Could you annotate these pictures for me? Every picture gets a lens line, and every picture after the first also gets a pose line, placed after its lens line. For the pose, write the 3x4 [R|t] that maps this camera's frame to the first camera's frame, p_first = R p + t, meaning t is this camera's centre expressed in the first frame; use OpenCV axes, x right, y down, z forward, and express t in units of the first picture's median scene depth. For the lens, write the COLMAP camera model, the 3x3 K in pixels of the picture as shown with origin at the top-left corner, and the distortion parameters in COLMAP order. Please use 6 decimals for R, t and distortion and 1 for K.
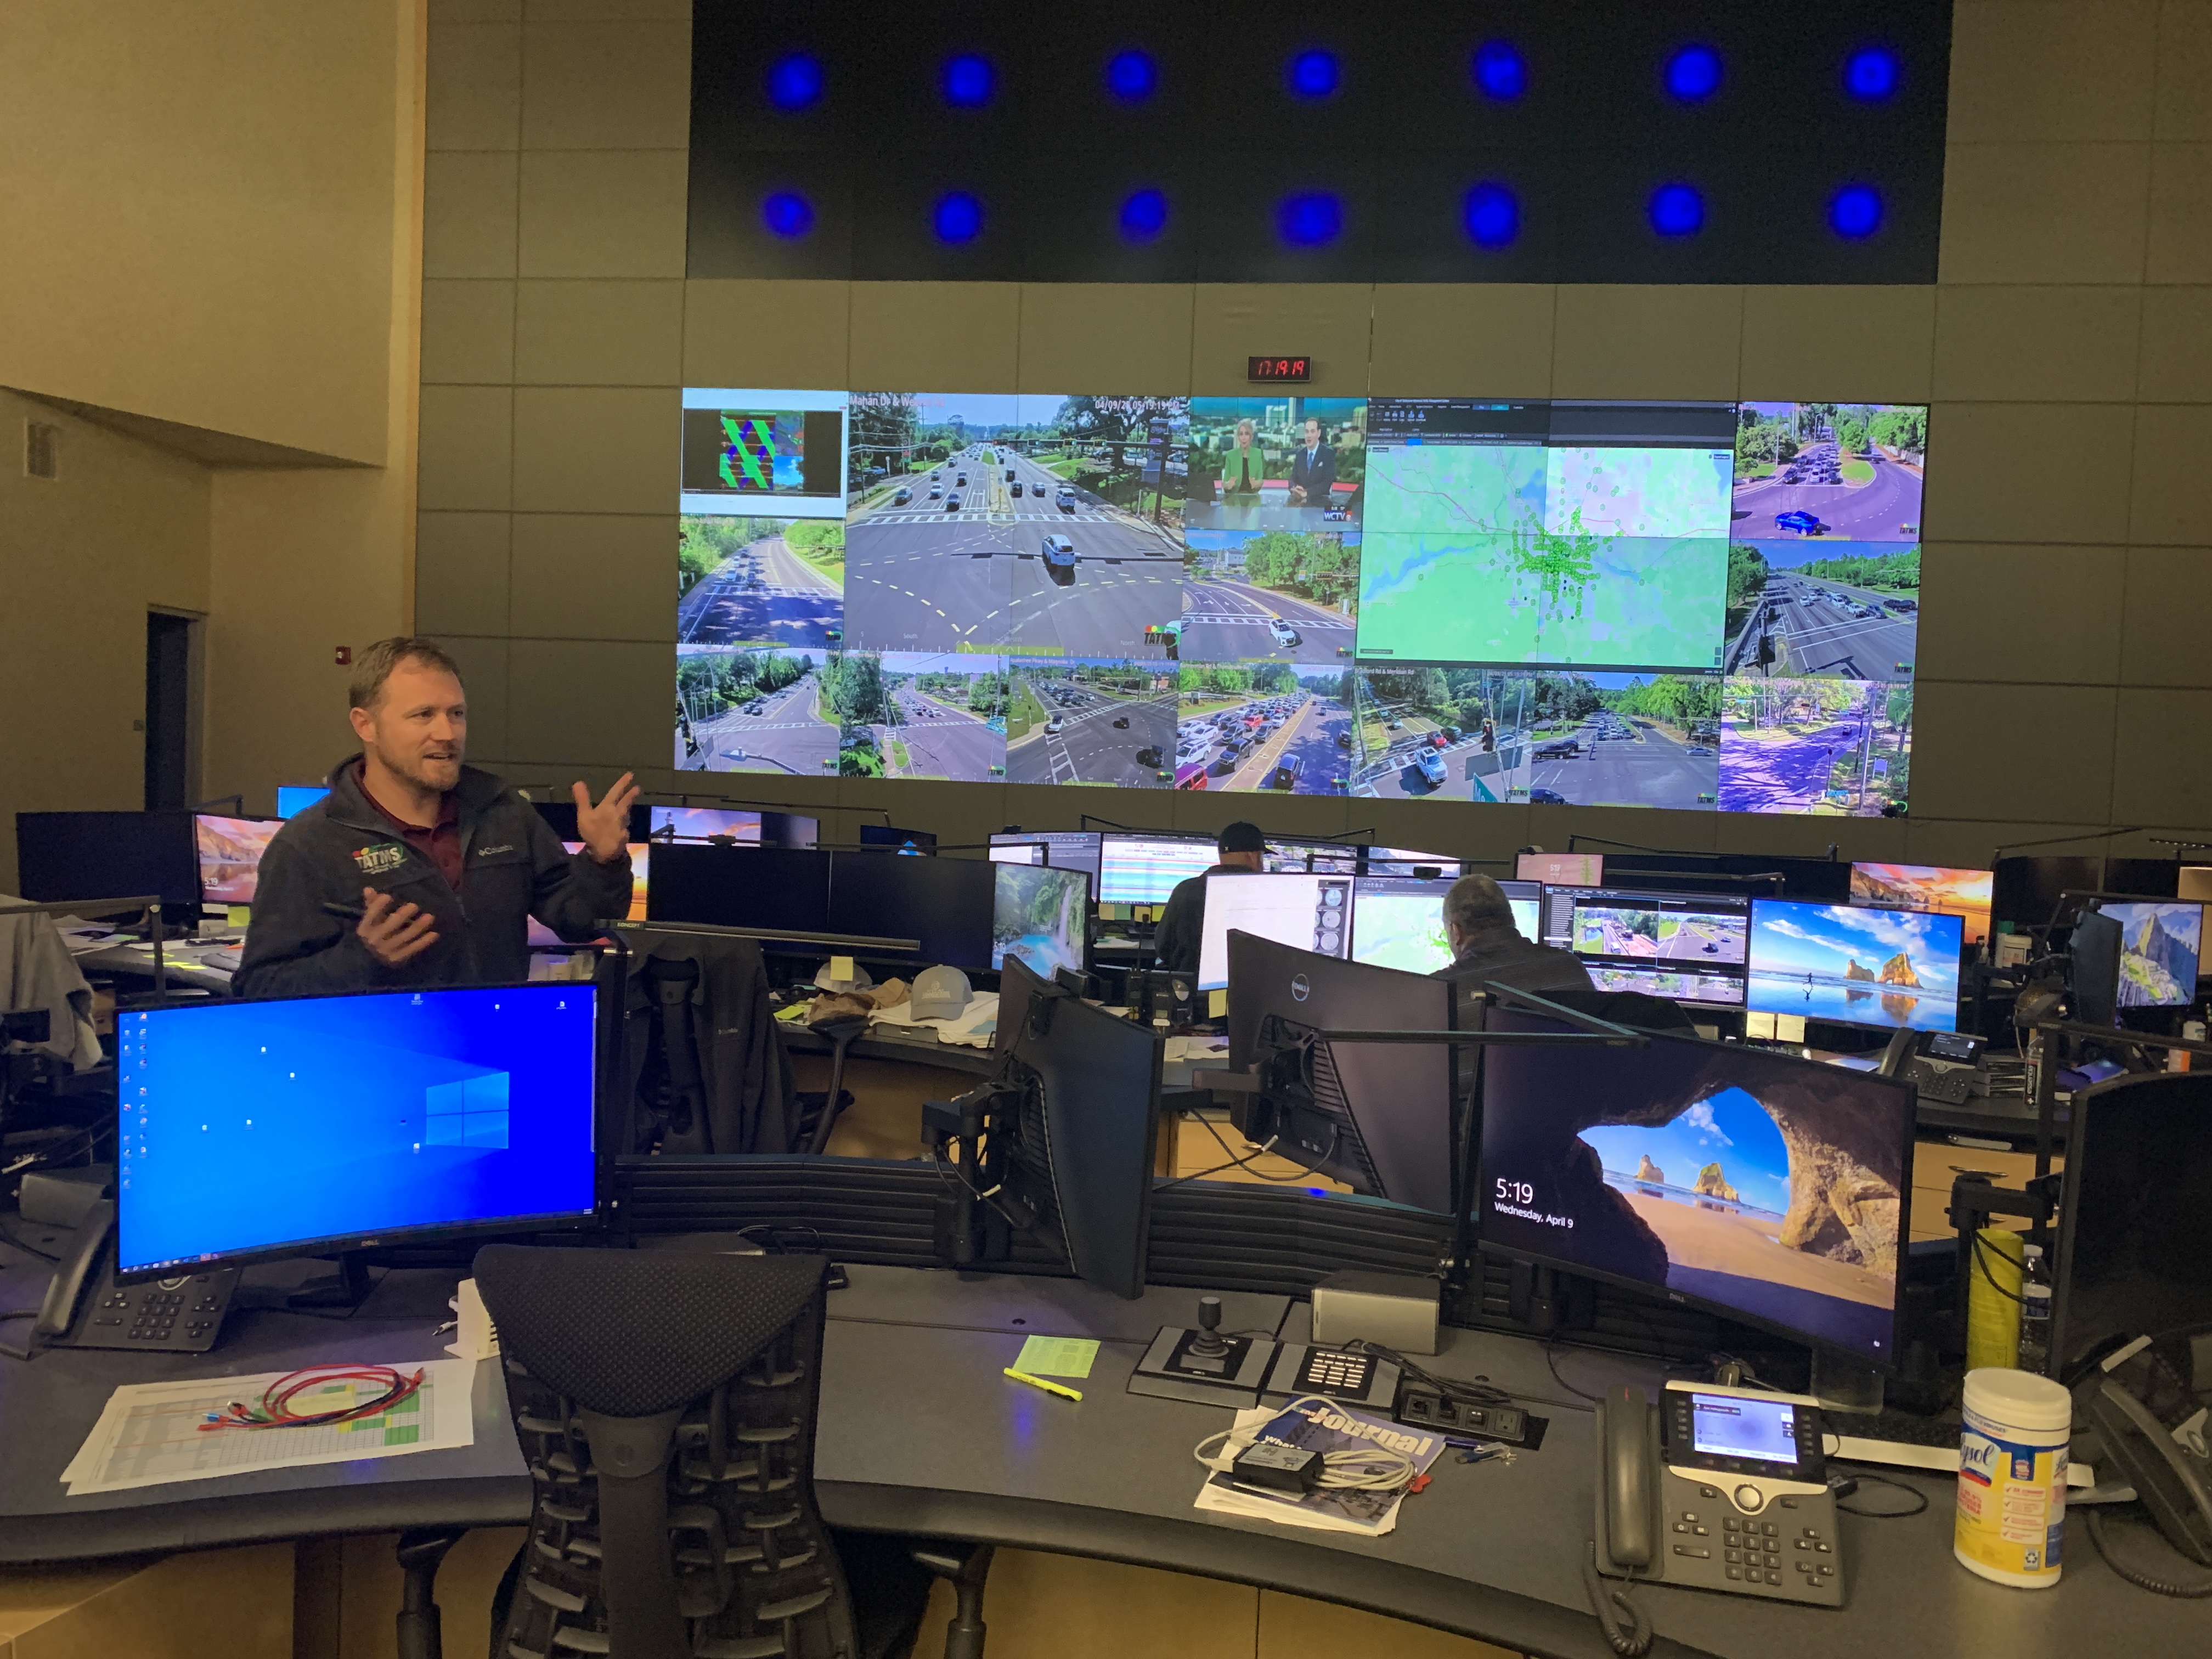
lens RADIAL K [[1668.8, 0, 1099.1], [0, 1668.8, 824.3], [0, 0, 1]] dist [0.001308, 0.000100]
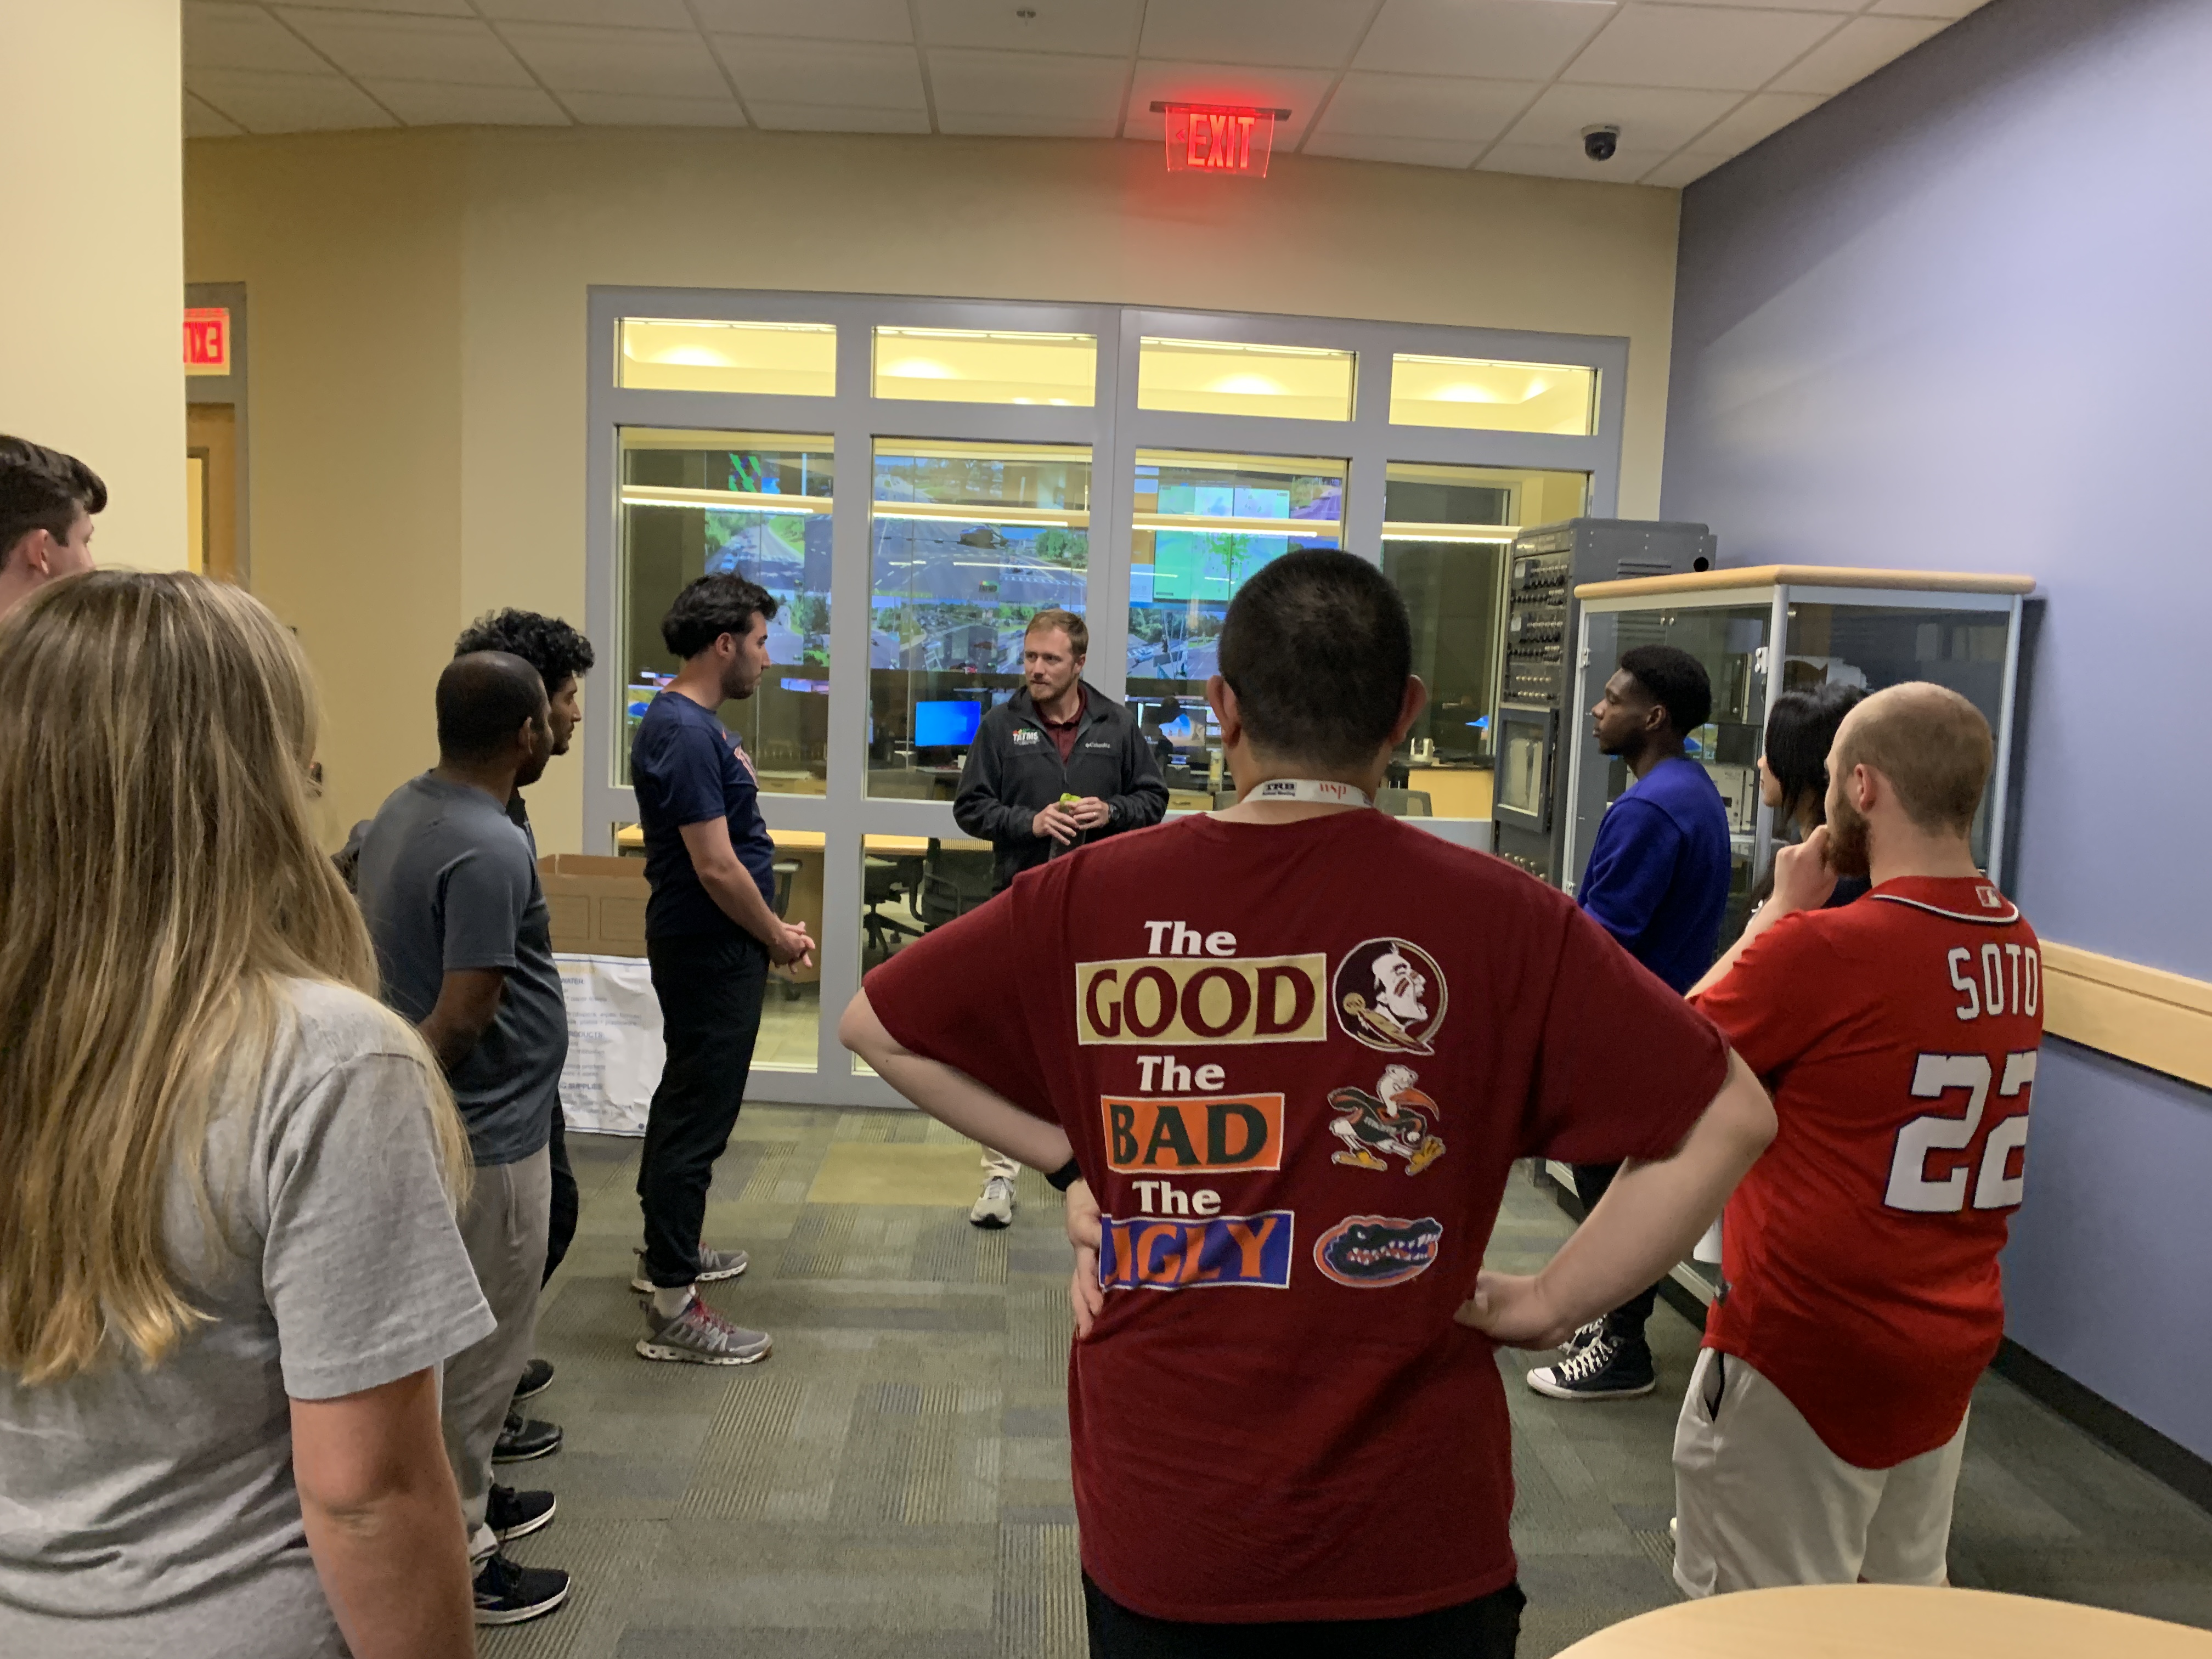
lens RADIAL K [[1668.8, 0, 1103.5], [0, 1668.8, 828.2], [0, 0, 1]] dist [0.001308, 0.000100]
pose [[0.984456, -0.011022, 0.175284, -0.154599], [-0.000550, 0.997831, 0.065831, 0.027026], [-0.175629, -0.064904, 0.982315, -0.785852]]
